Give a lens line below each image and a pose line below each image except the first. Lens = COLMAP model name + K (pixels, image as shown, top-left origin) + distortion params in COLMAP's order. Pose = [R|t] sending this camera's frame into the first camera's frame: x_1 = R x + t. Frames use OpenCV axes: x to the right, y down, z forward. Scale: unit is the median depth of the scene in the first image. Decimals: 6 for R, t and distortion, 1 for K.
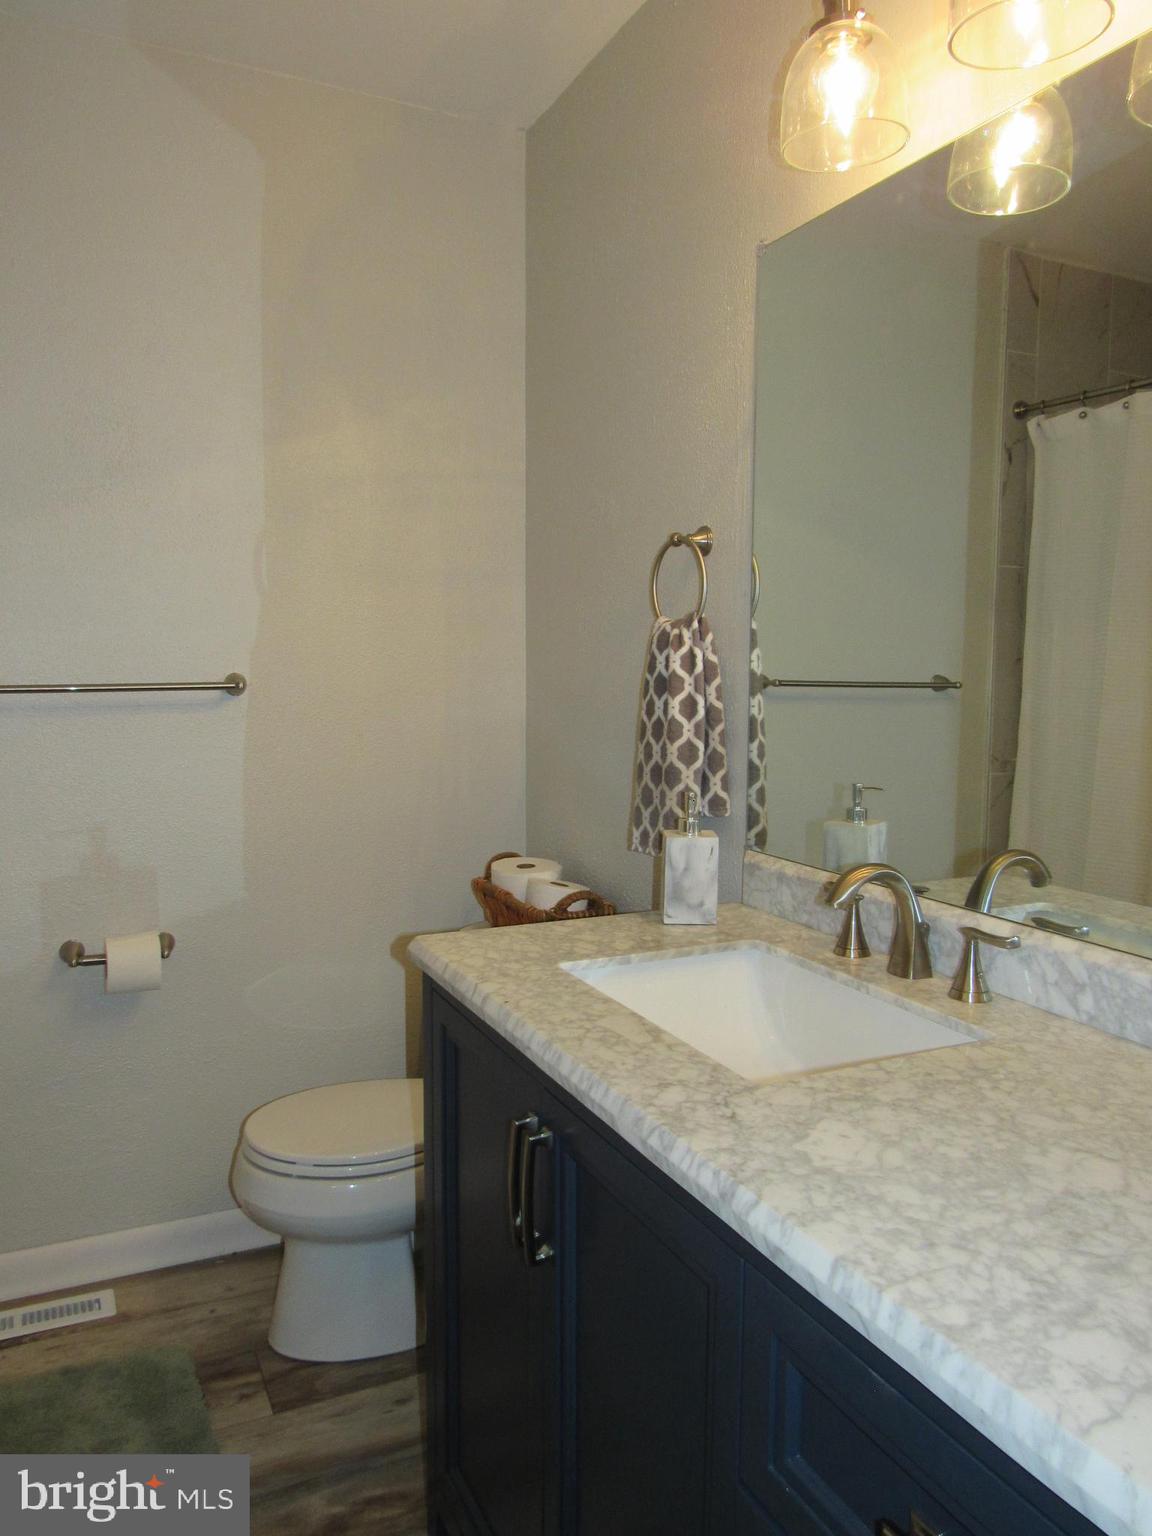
lens RADIAL K [[1097.2, 0, 575.4], [0, 1097.2, 767.8], [0, 0, 1]] dist [-0.033742, 0.007771]
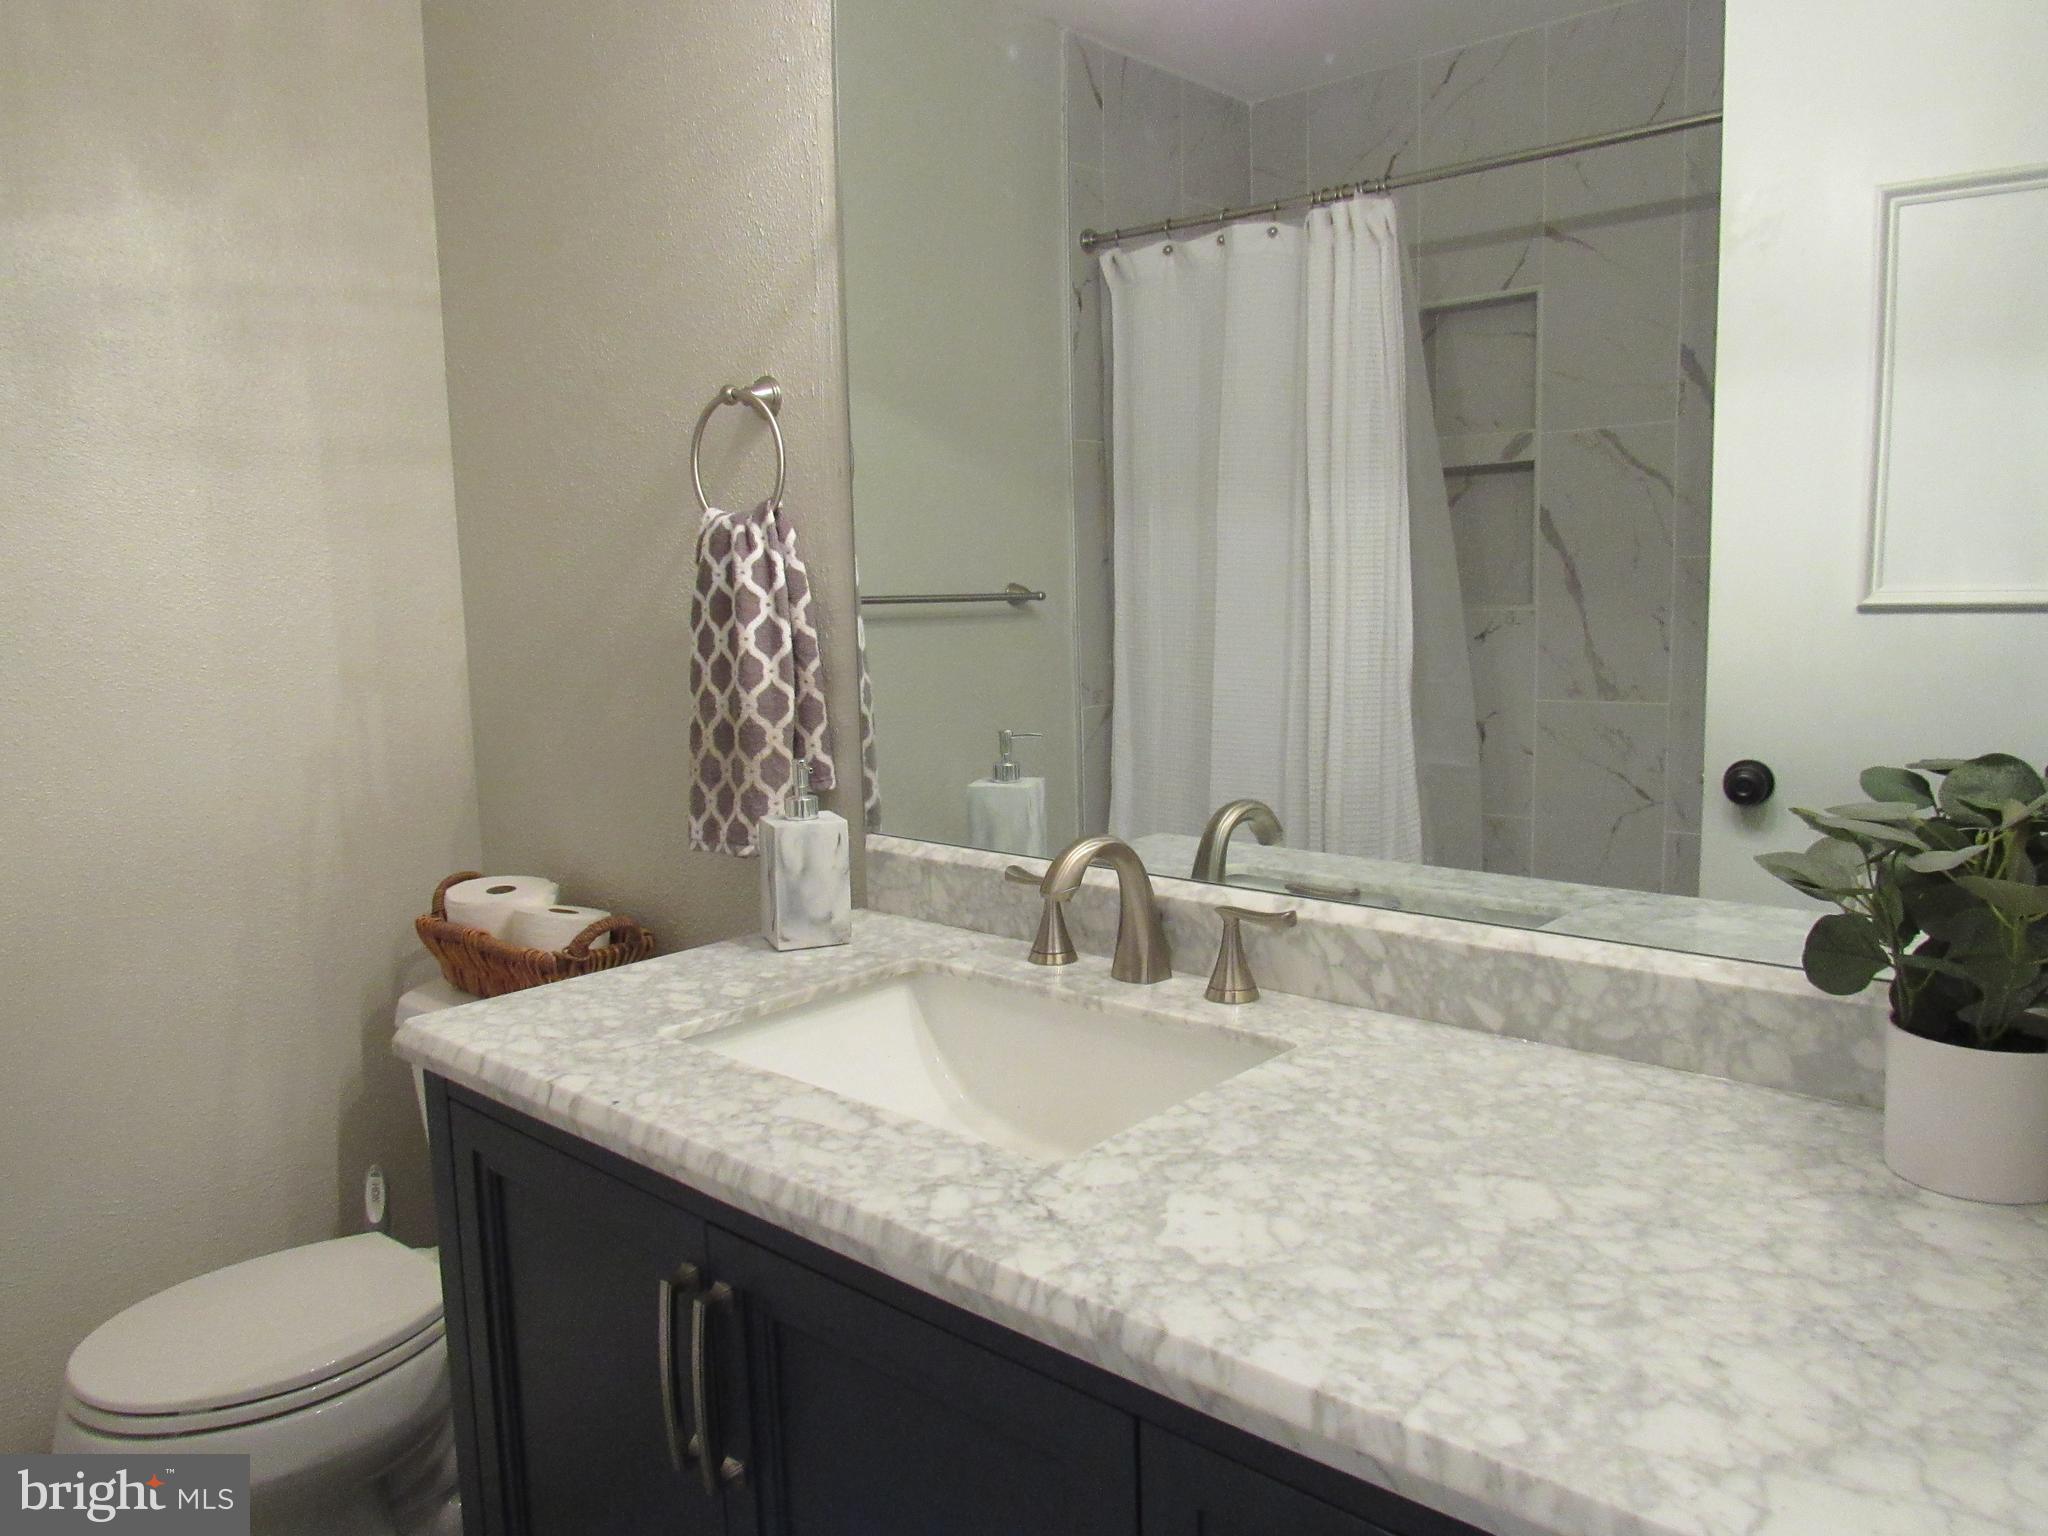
lens RADIAL K [[1463.0, 0, 1036.8], [0, 1463.0, 768.5], [0, 0, 1]] dist [-0.033742, 0.007771]
pose [[0.920001, -0.079108, 0.383849, -0.108740], [0.066366, 0.996718, 0.046350, -0.004291], [-0.386256, -0.017168, 0.922232, 0.084200]]
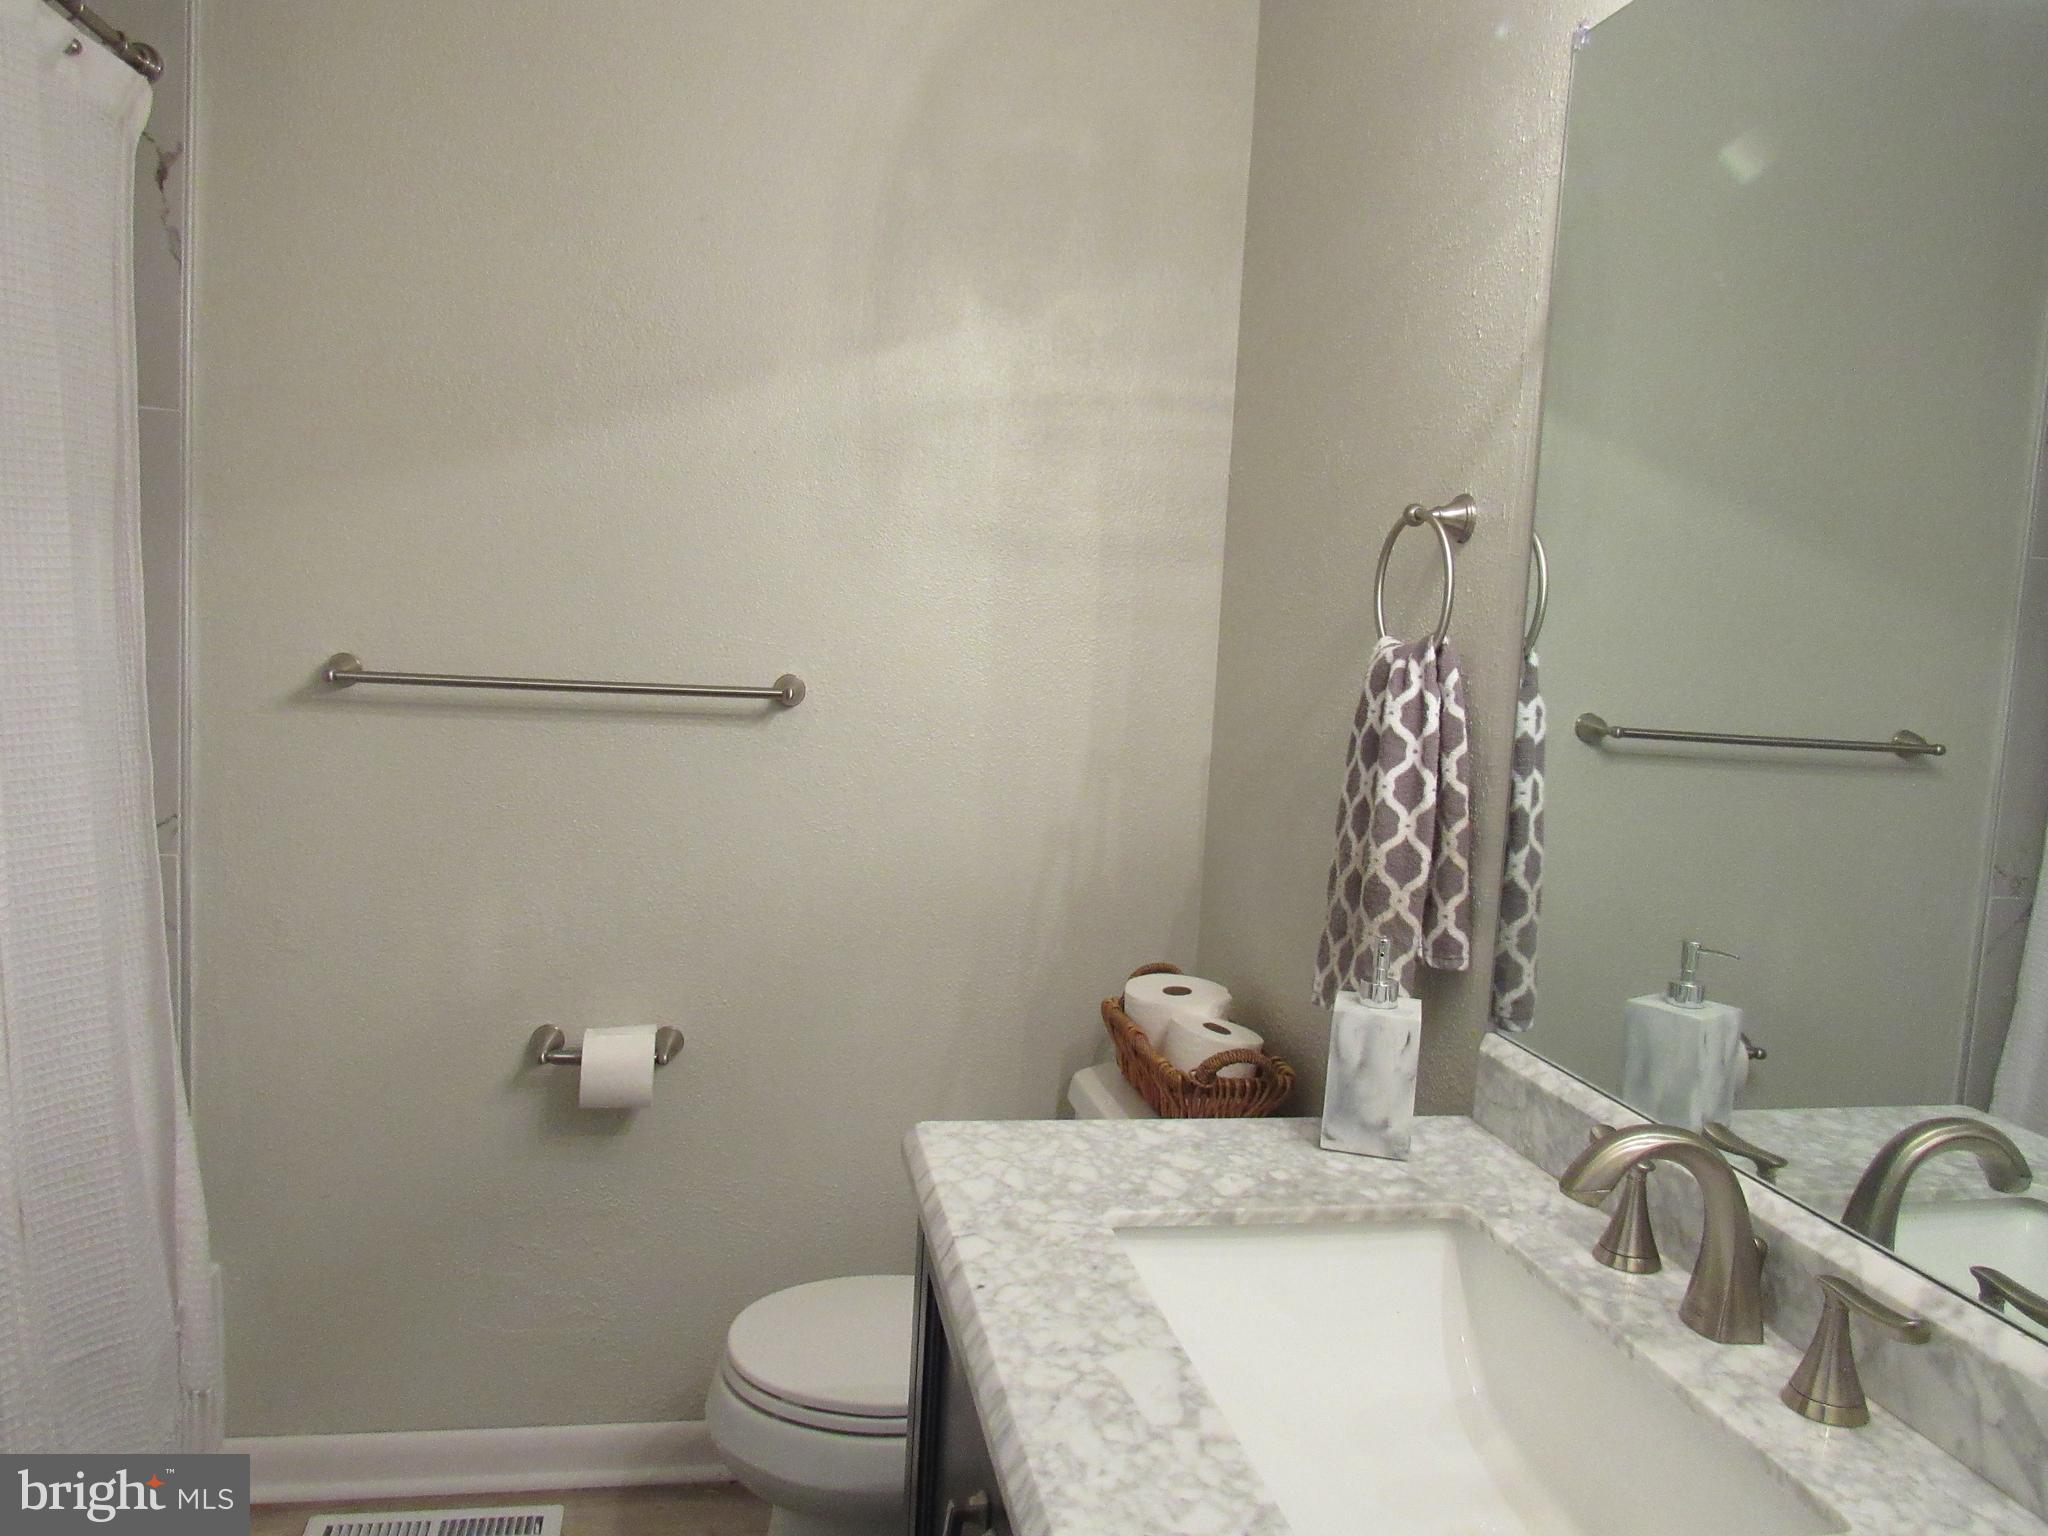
lens RADIAL K [[1463.0, 0, 1021.2], [0, 1463.0, 766.7], [0, 0, 1]] dist [-0.033742, 0.007771]
pose [[0.965946, 0.073547, -0.248072, 0.100760], [-0.075331, 0.997156, 0.002306, -0.055946], [0.247536, 0.016460, 0.968739, 0.161665]]
